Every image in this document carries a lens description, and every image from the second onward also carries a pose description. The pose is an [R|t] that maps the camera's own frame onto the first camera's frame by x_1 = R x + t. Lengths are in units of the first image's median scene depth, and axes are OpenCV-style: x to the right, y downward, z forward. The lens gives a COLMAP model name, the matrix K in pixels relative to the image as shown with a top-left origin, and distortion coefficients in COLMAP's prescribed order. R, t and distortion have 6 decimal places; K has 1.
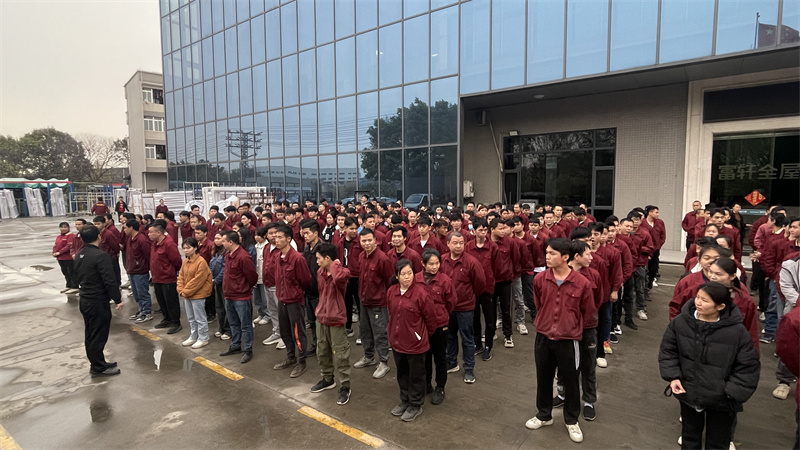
lens RADIAL K [[413.4, 0, 400.0], [0, 413.4, 225.0], [0, 0, 1]] dist [-0.002061, 0.000447]
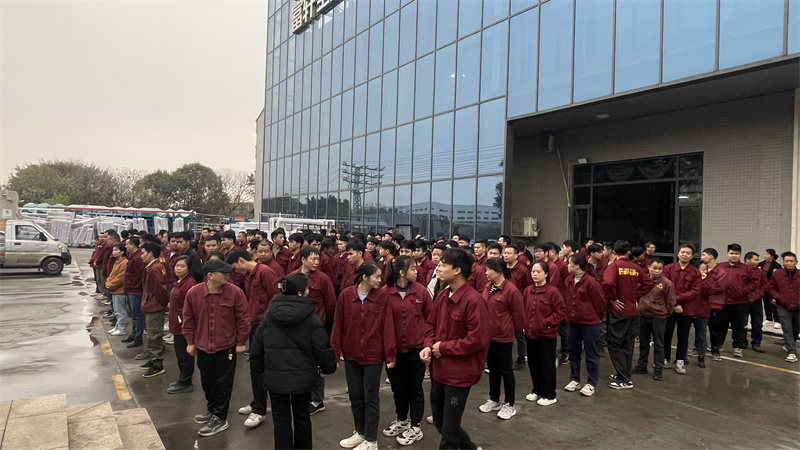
lens RADIAL K [[505.0, 0, 400.0], [0, 505.0, 225.0], [0, 0, 1]] dist [-0.001630, -0.001734]
pose [[0.942110, 0.031344, -0.333835, 0.208156], [-0.065807, 0.993542, -0.092429, 0.016484], [0.328782, 0.109047, 0.938089, -0.036140]]
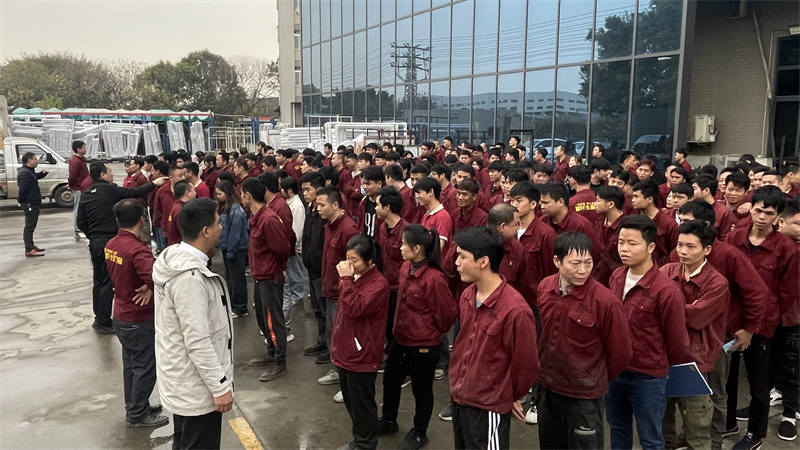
lens RADIAL K [[595.8, 0, 400.0], [0, 595.8, 225.0], [0, 0, 1]] dist [0.000781, -0.013261]
pose [[0.917922, 0.075823, -0.389450, 0.086151], [-0.045458, 0.995204, 0.086616, -0.003487], [0.394149, -0.061803, 0.916966, 0.028846]]
